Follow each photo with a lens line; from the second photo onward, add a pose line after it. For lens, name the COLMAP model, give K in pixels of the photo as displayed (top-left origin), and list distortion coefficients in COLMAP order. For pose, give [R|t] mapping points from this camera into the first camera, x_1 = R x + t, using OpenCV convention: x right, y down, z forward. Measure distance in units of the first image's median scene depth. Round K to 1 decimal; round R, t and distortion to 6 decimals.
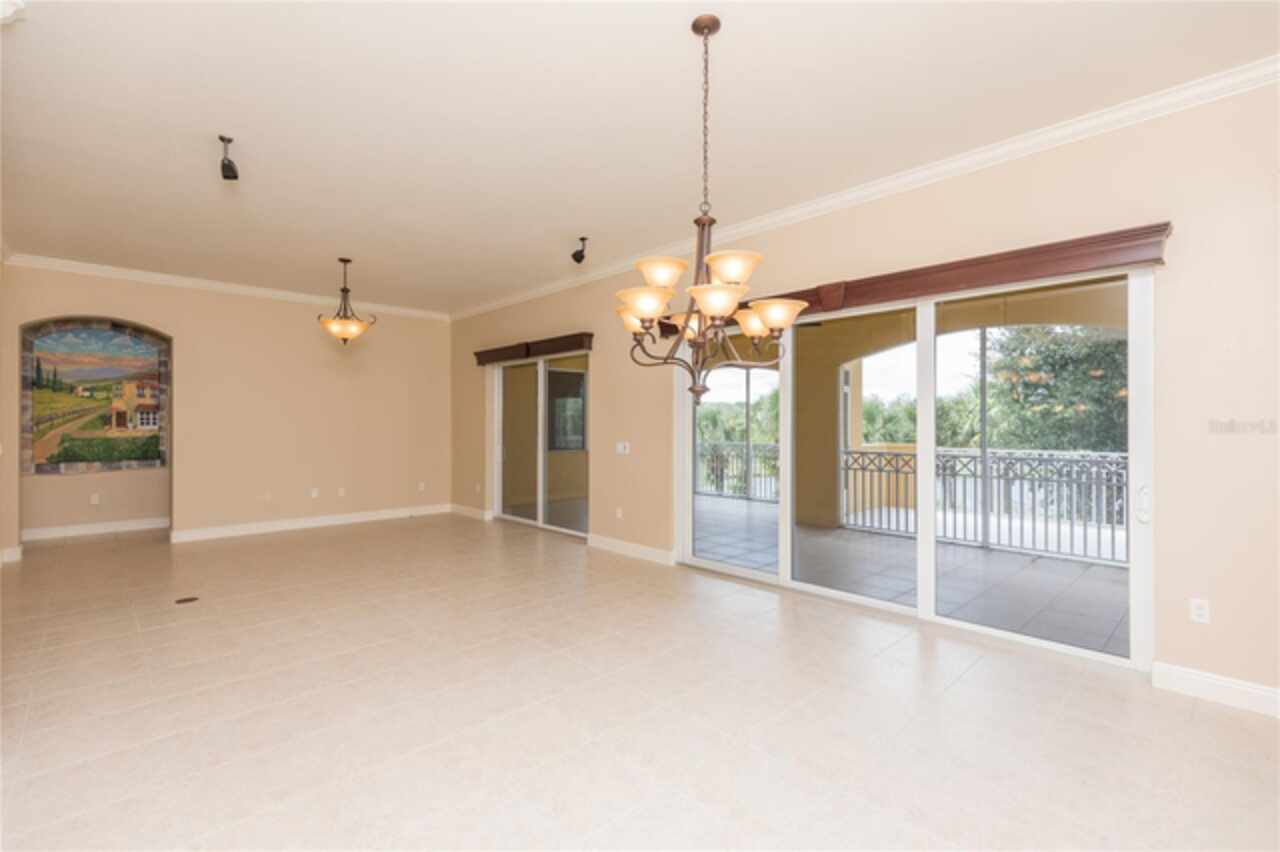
lens RADIAL K [[579.7, 0, 649.7], [0, 579.7, 423.5], [0, 0, 1]] dist [0.002419, 0.000370]
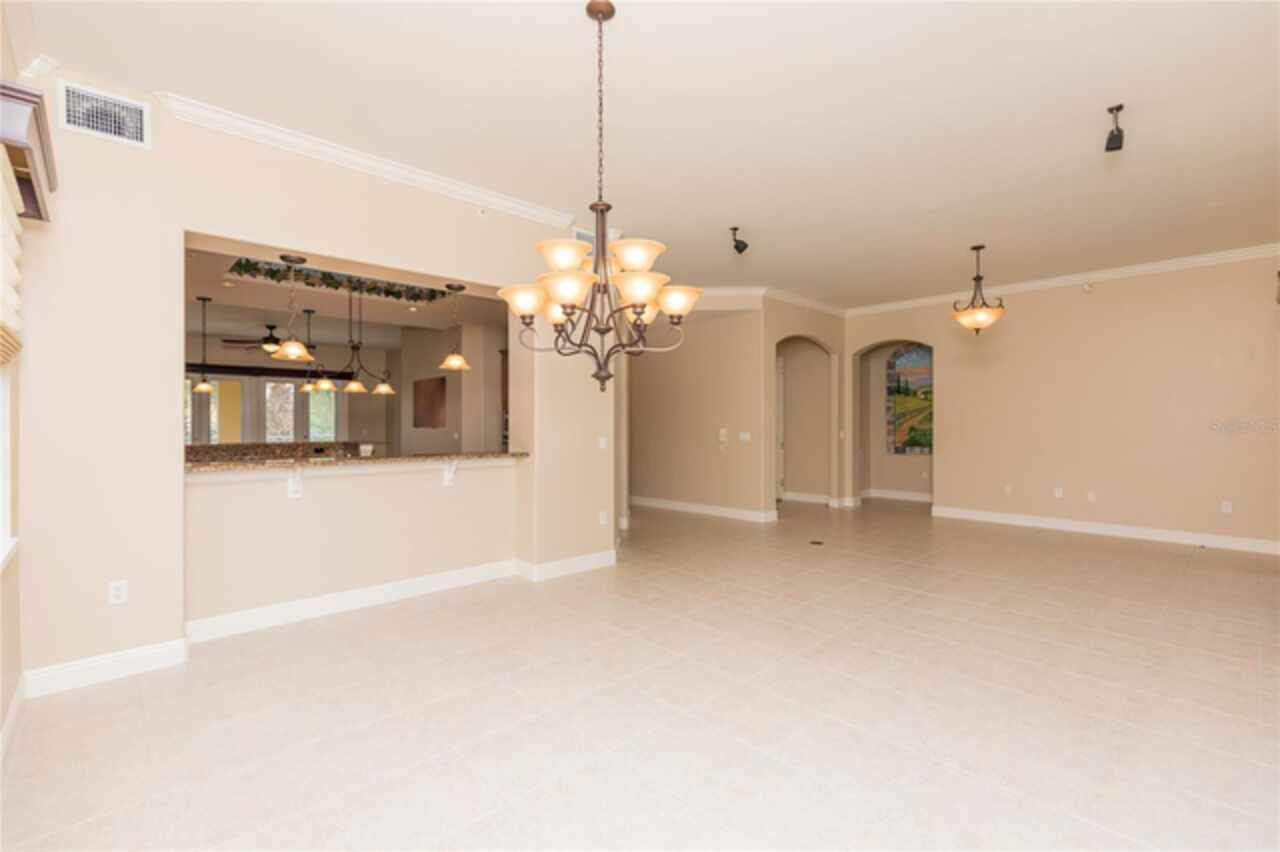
lens RADIAL K [[579.7, 0, 642.3], [0, 579.7, 422.6], [0, 0, 1]] dist [0.002419, 0.000370]
pose [[-0.021341, 0.000237, -0.999772, 0.404461], [0.001762, 0.999998, 0.000199, 0.008678], [0.999771, -0.001758, -0.021342, 0.407363]]
